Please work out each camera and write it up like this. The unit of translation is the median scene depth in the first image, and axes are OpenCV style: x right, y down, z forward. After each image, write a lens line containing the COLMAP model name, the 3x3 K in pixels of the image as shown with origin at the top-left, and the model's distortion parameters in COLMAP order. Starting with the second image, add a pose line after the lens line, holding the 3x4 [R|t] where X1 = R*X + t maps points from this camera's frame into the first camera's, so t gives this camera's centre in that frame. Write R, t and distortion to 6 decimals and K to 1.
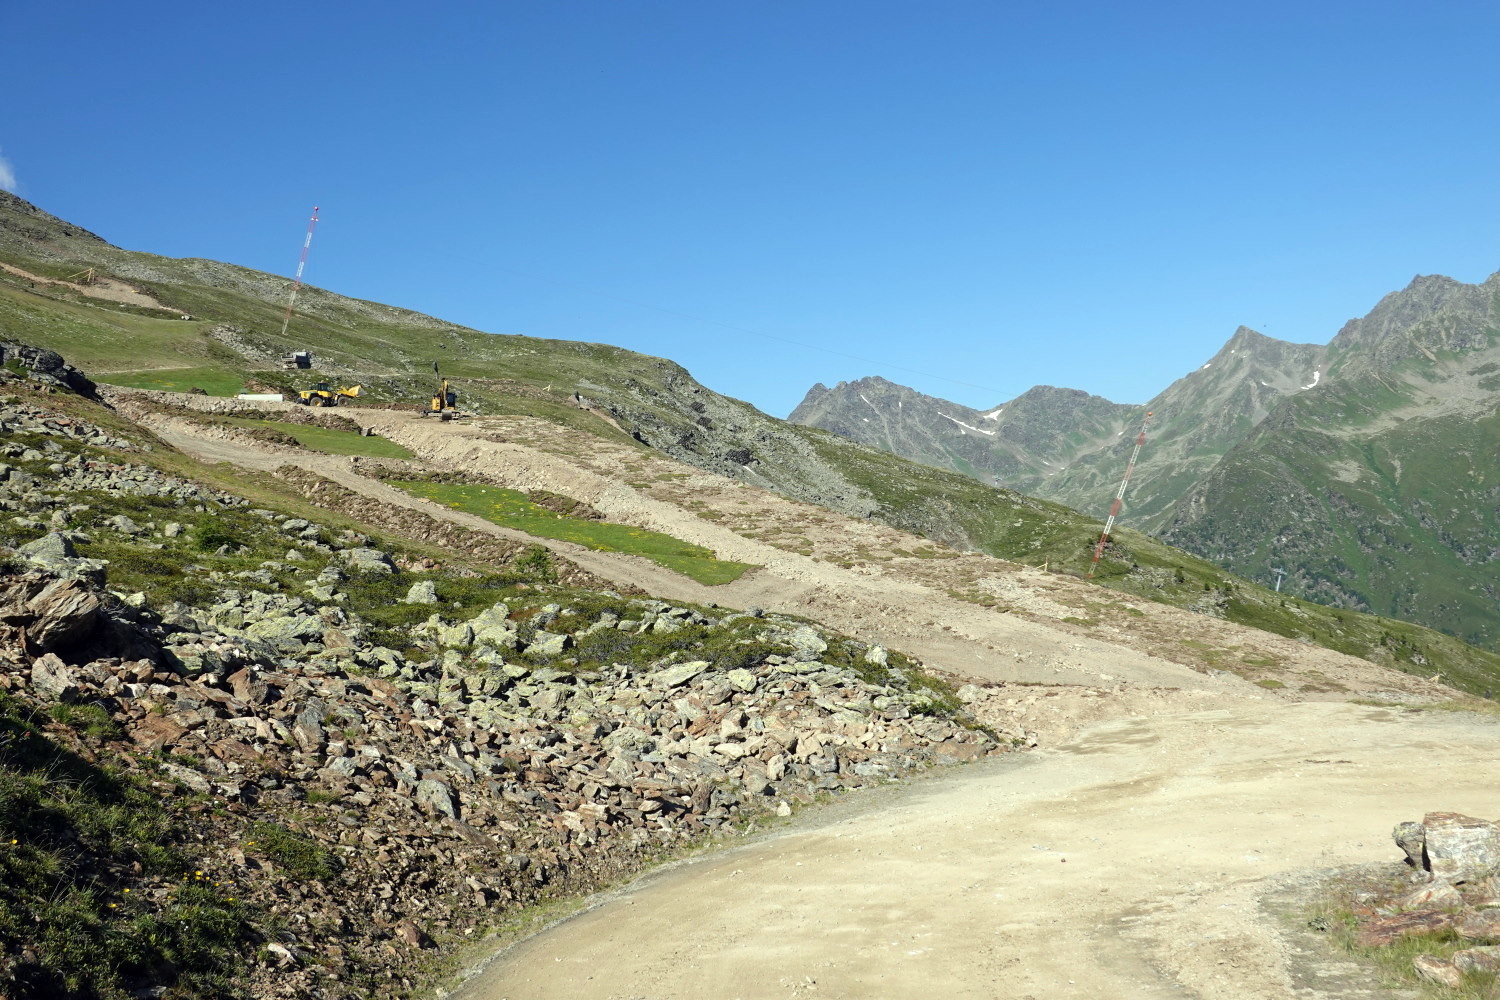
lens RADIAL K [[1415.9, 0, 748.9], [0, 1415.9, 499.3], [0, 0, 1]] dist [0.009703, 0.000000]
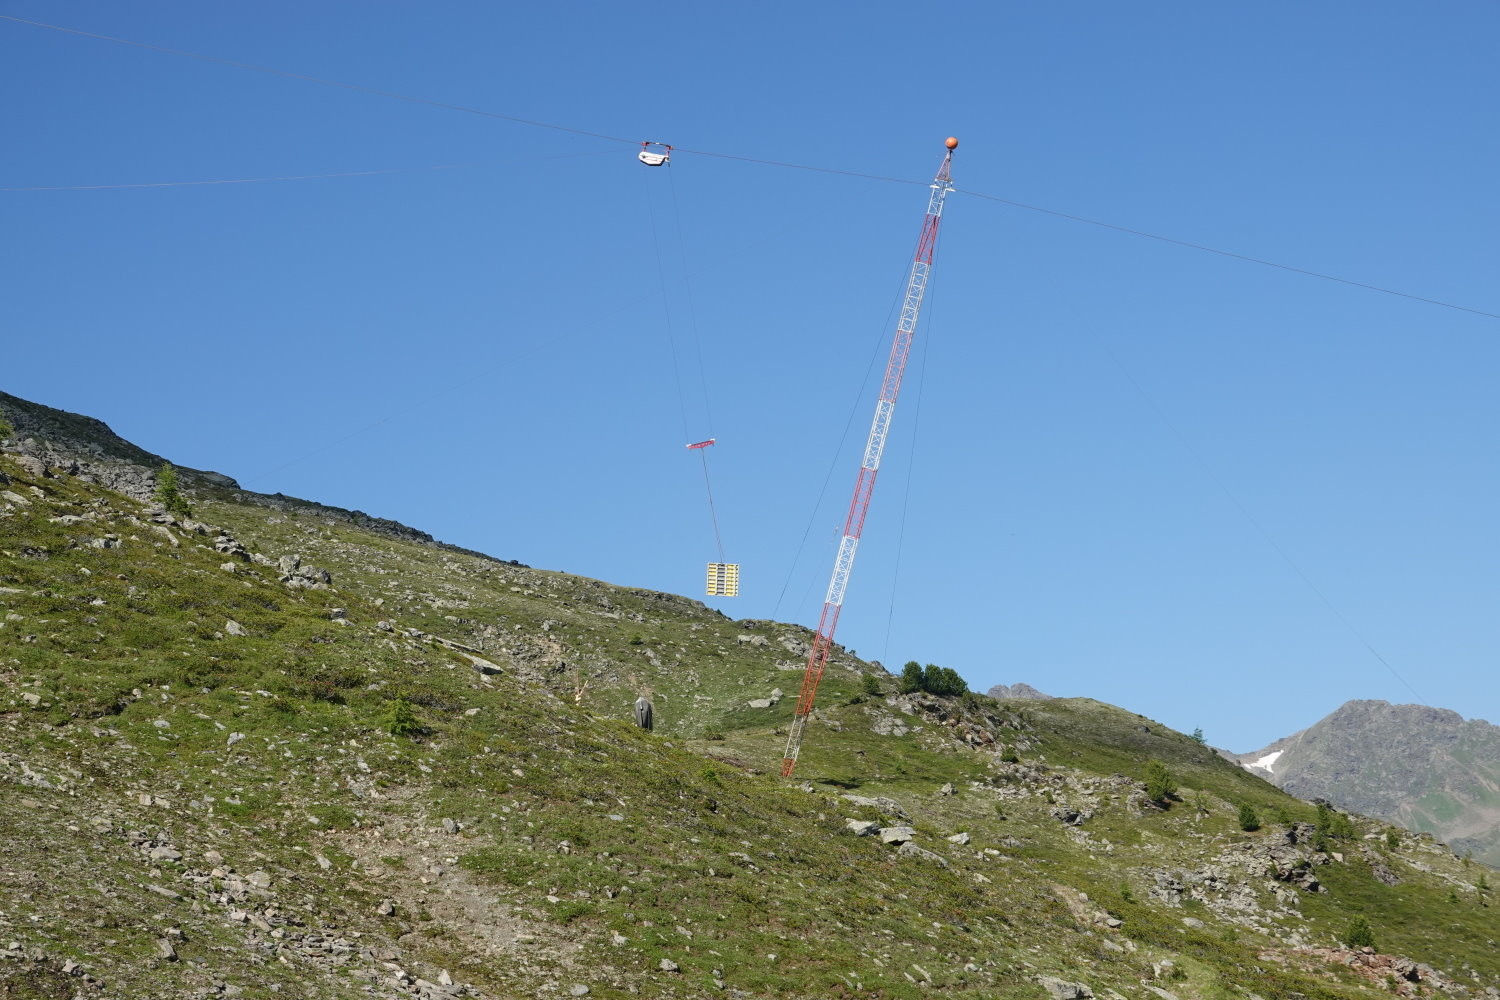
lens RADIAL K [[2774.4, 0, 750.3], [0, 2774.4, 499.7], [0, 0, 1]] dist [0.049694, 0.000000]
pose [[0.999541, -0.015313, -0.026146, 0.223418], [0.010750, 0.985982, -0.166508, 0.082673], [0.028330, 0.166150, 0.985693, 0.422285]]
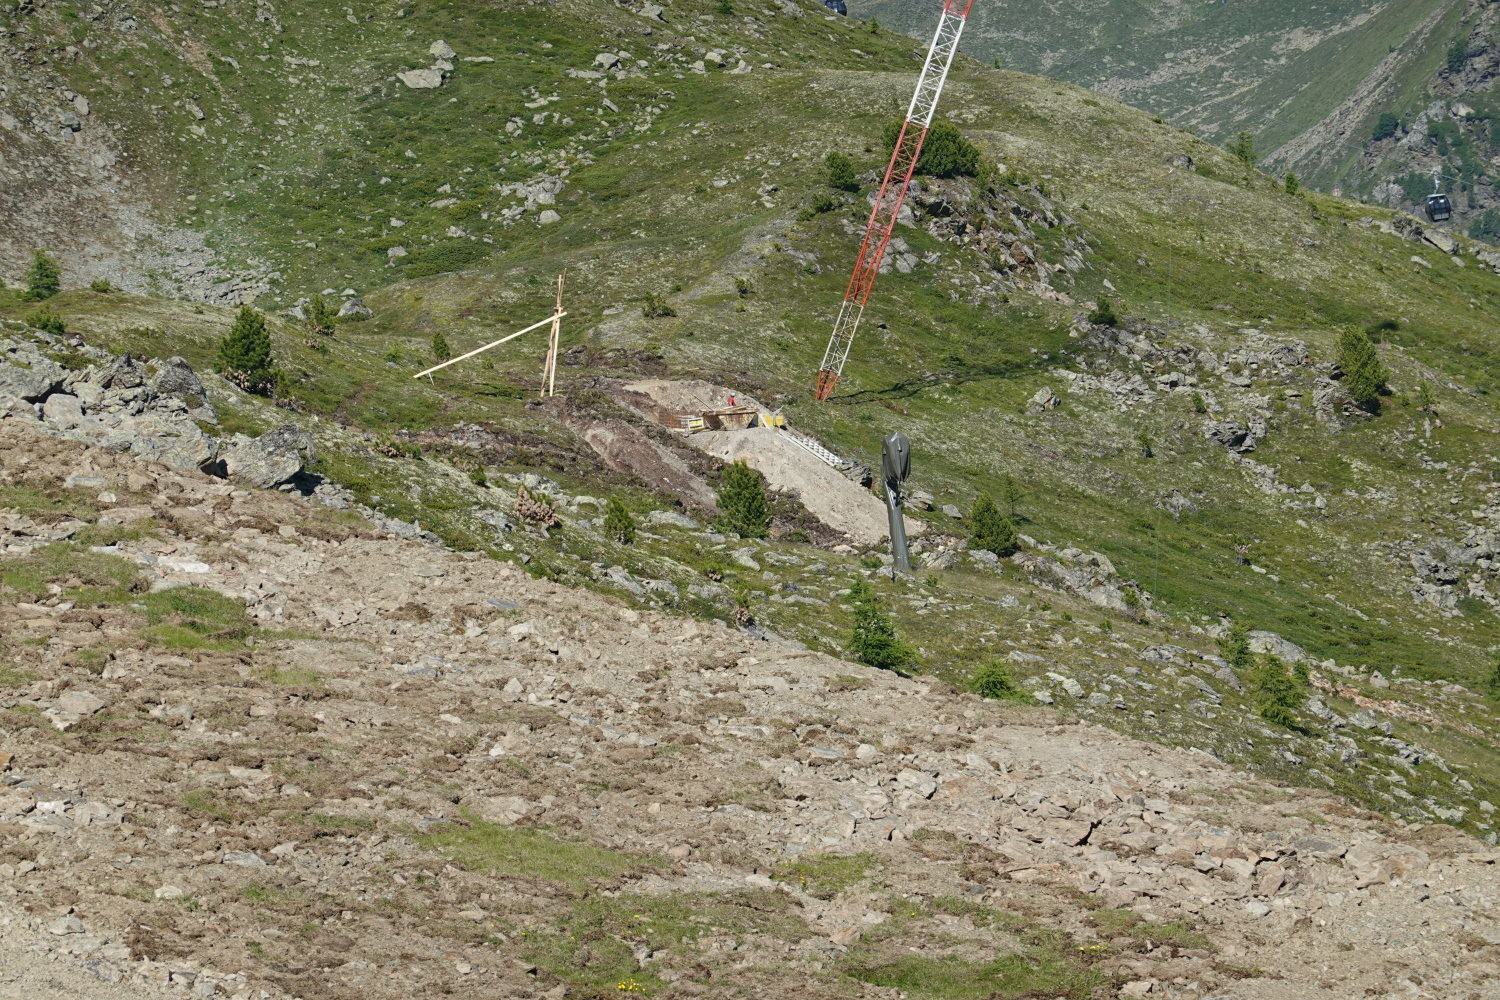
lens RADIAL K [[8581.0, 0, 749.9], [0, 8581.0, 500.1], [0, 0, 1]] dist [-0.033348, 0.000000]
pose [[0.978758, -0.022287, 0.203803, 0.028848], [0.009211, 0.997850, 0.064884, 0.003146], [-0.204811, -0.061628, 0.976860, 0.037508]]
